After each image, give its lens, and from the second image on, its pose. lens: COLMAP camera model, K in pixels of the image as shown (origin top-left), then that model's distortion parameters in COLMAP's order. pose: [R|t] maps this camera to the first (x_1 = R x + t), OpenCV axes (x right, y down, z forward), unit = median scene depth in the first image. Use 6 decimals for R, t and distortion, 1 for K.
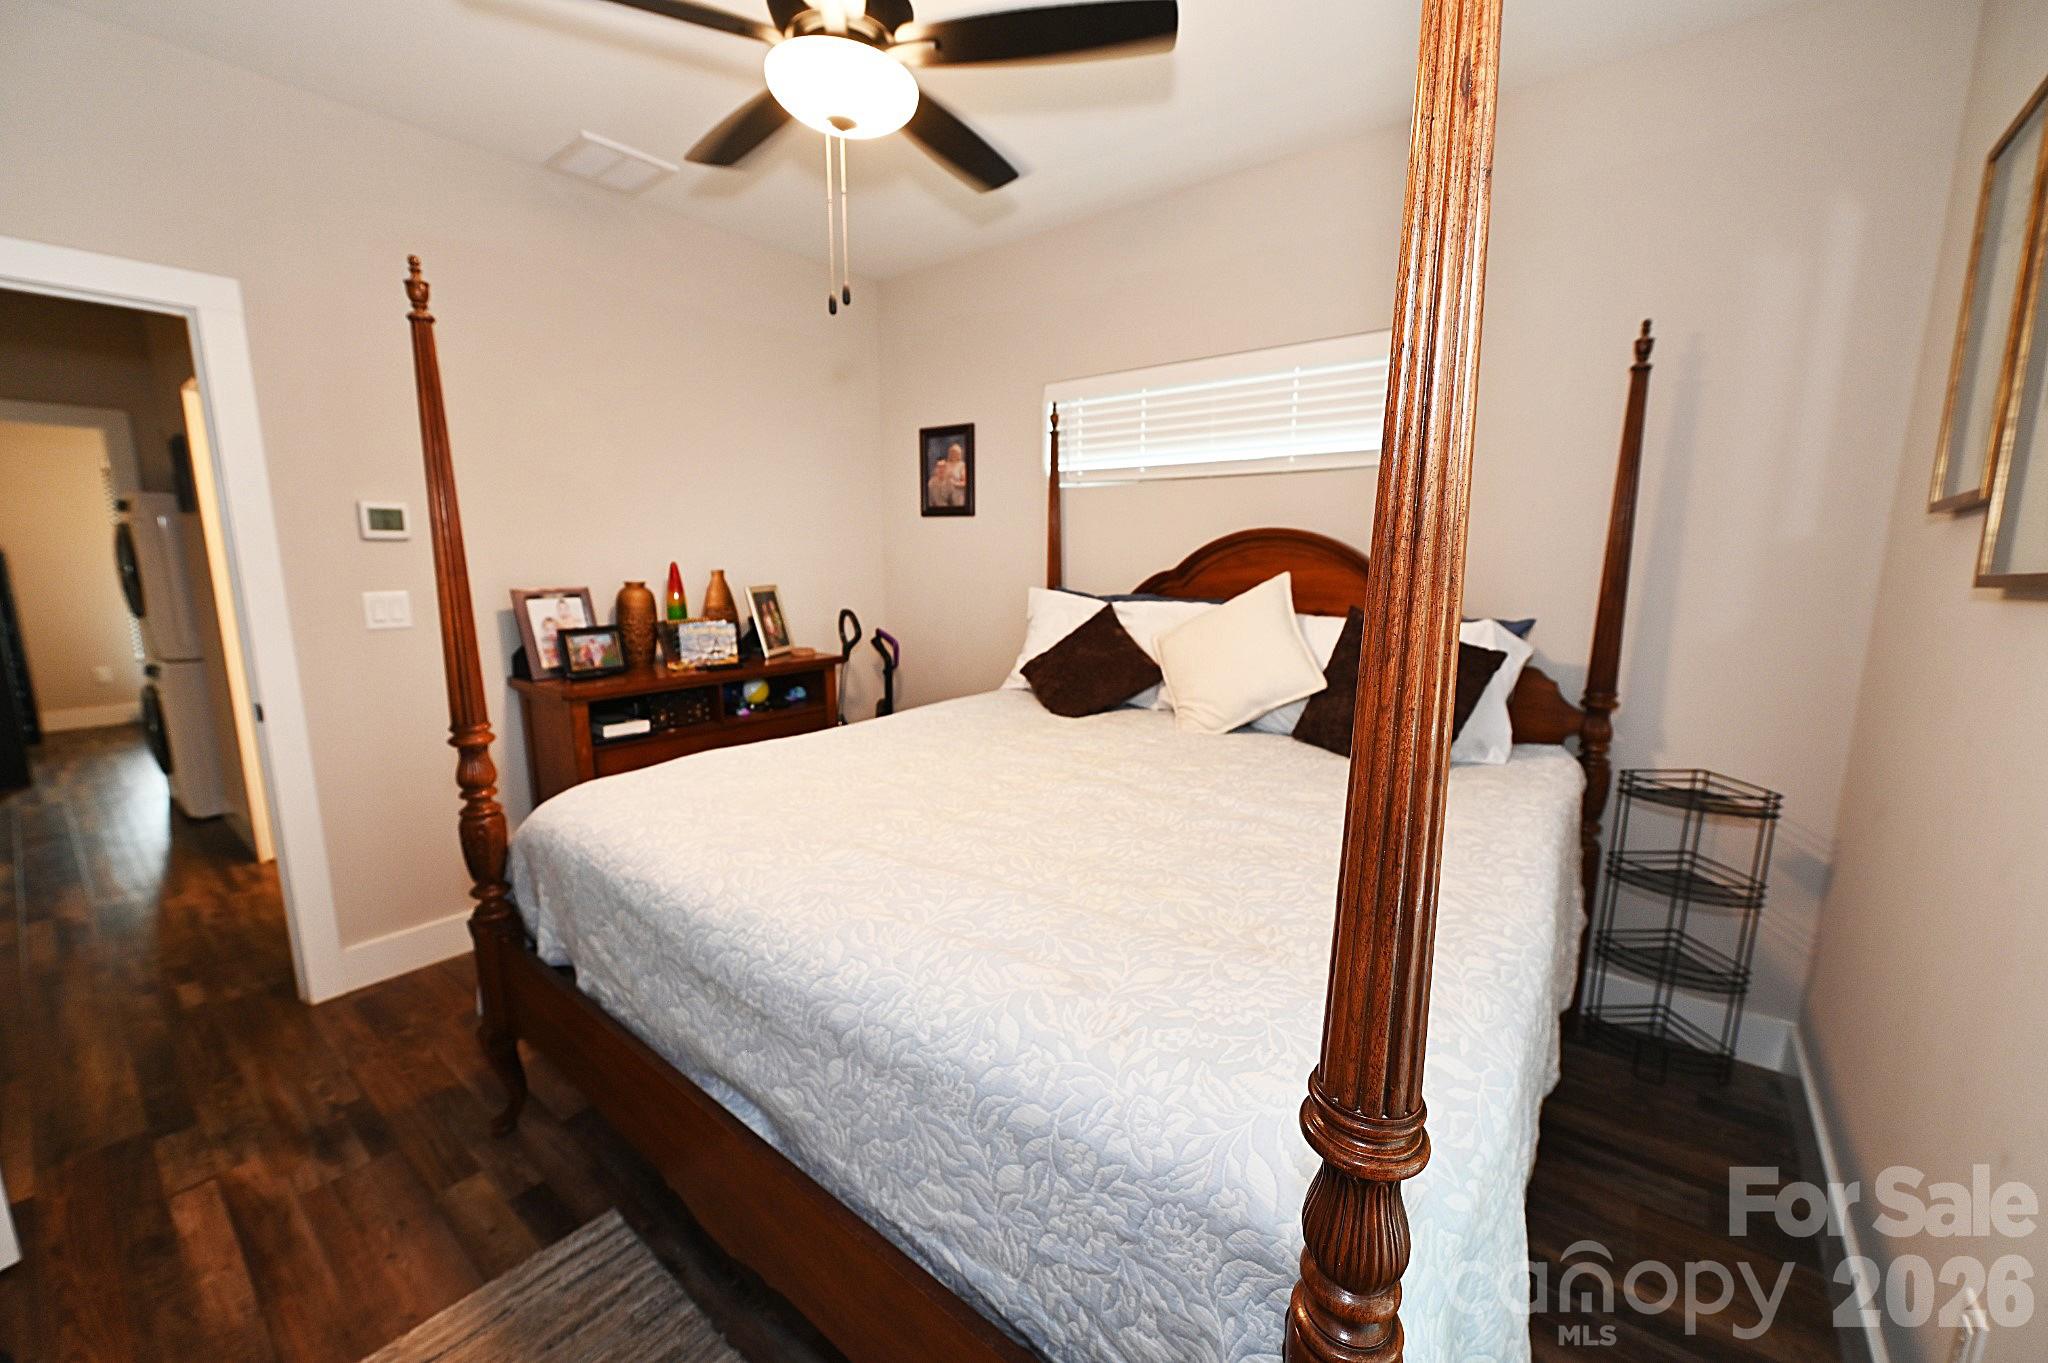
lens RADIAL K [[807.5, 0, 1024.4], [0, 807.5, 690.9], [0, 0, 1]] dist [-0.009678, -0.000434]
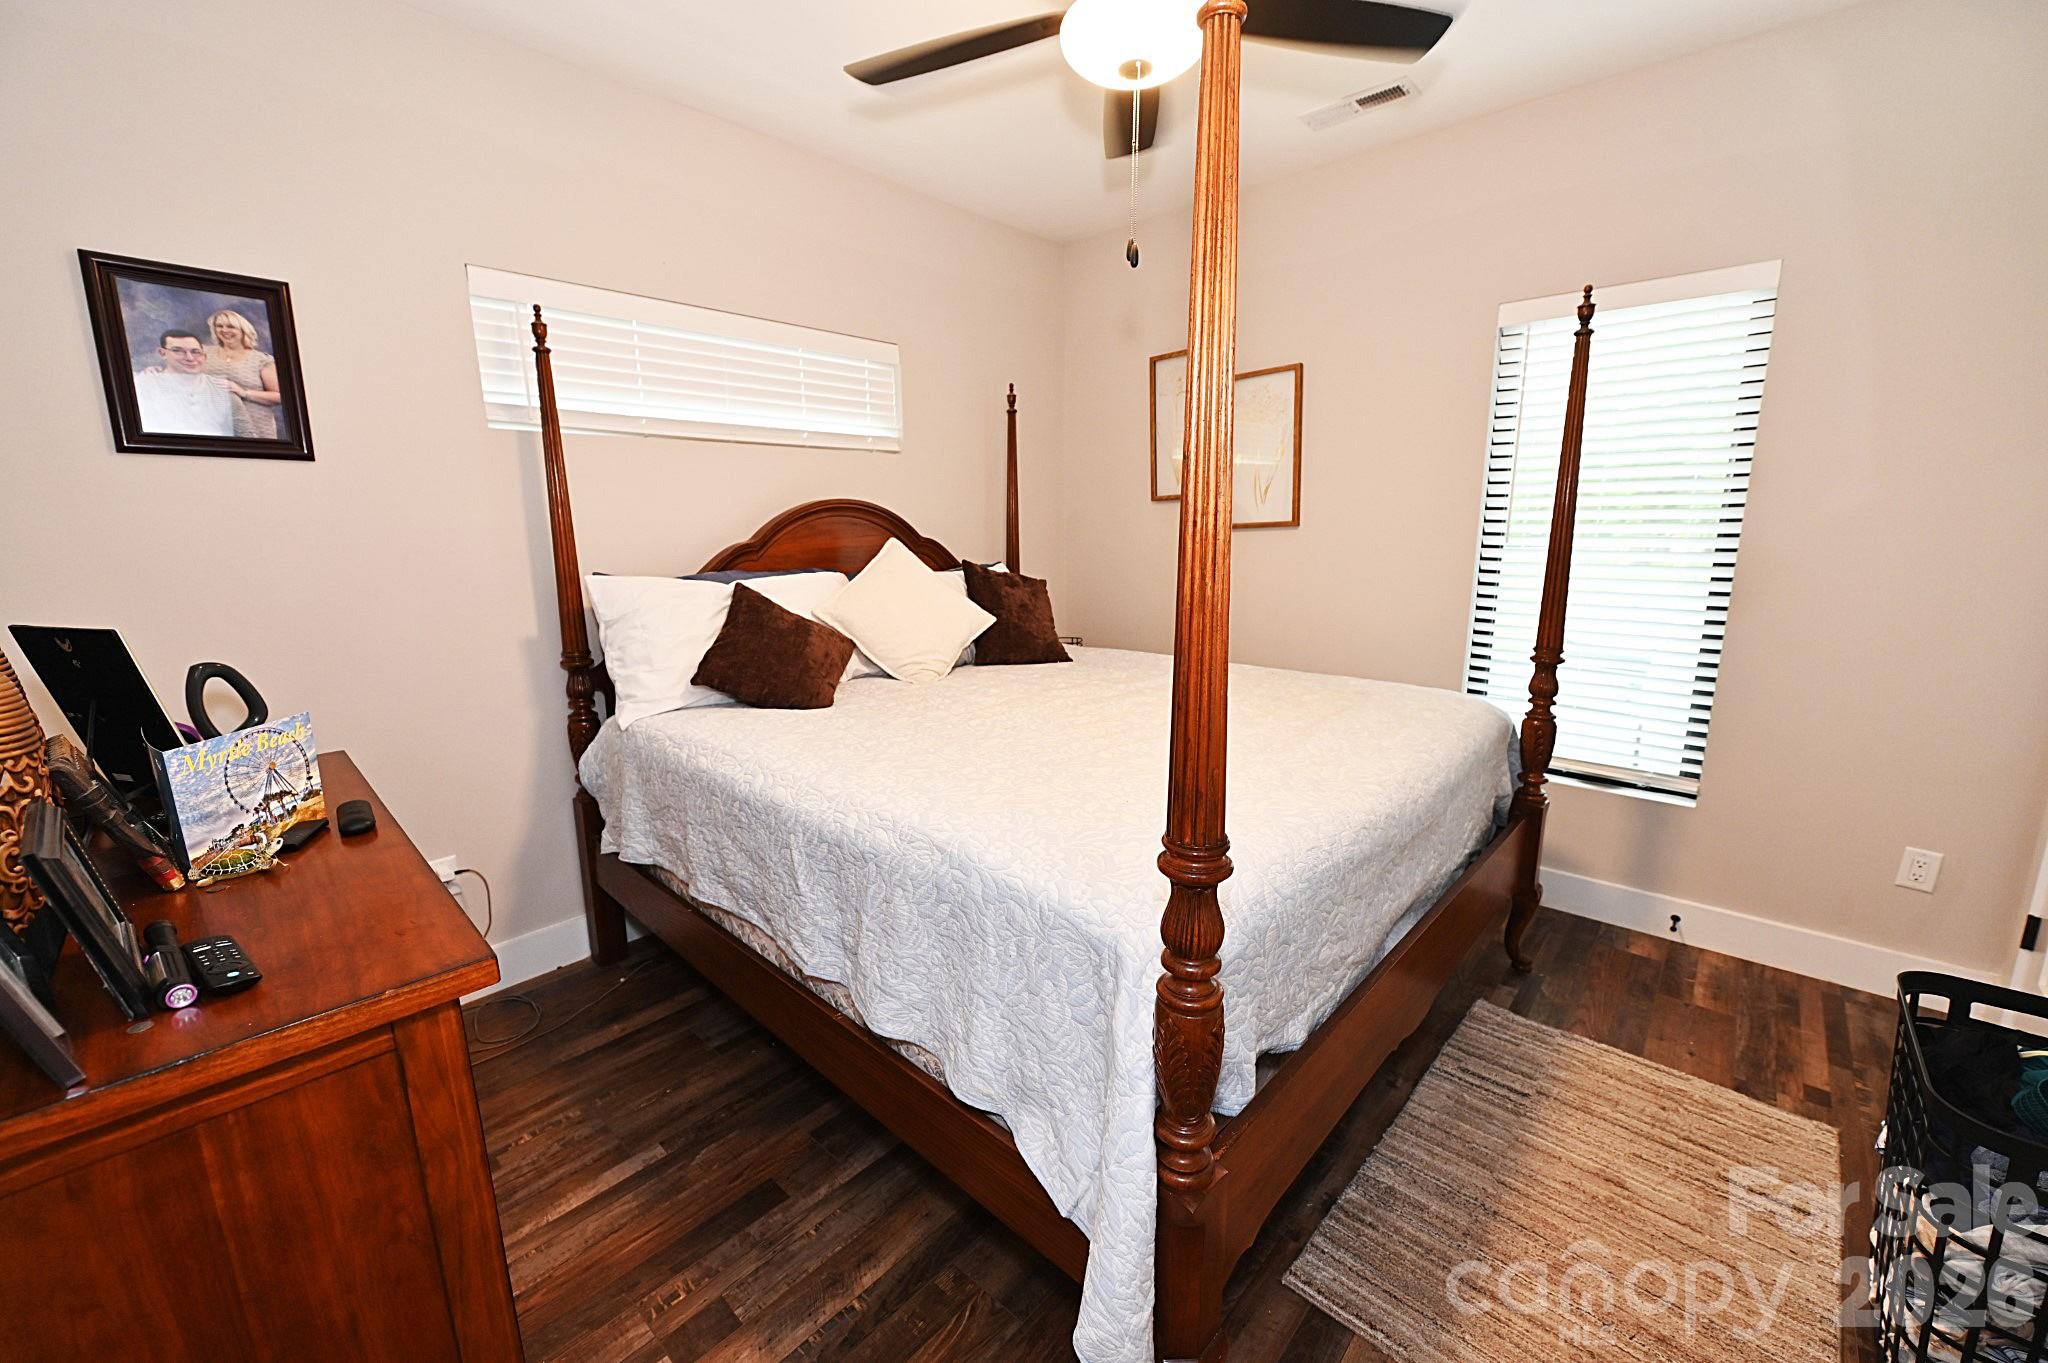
lens RADIAL K [[807.5, 0, 1027.6], [0, 807.5, 672.5], [0, 0, 1]] dist [-0.009678, -0.000434]
pose [[0.076317, -0.189721, 0.978867, -0.723870], [0.171684, 0.969568, 0.174534, -0.112384], [-0.982192, 0.154736, 0.106567, 0.618647]]
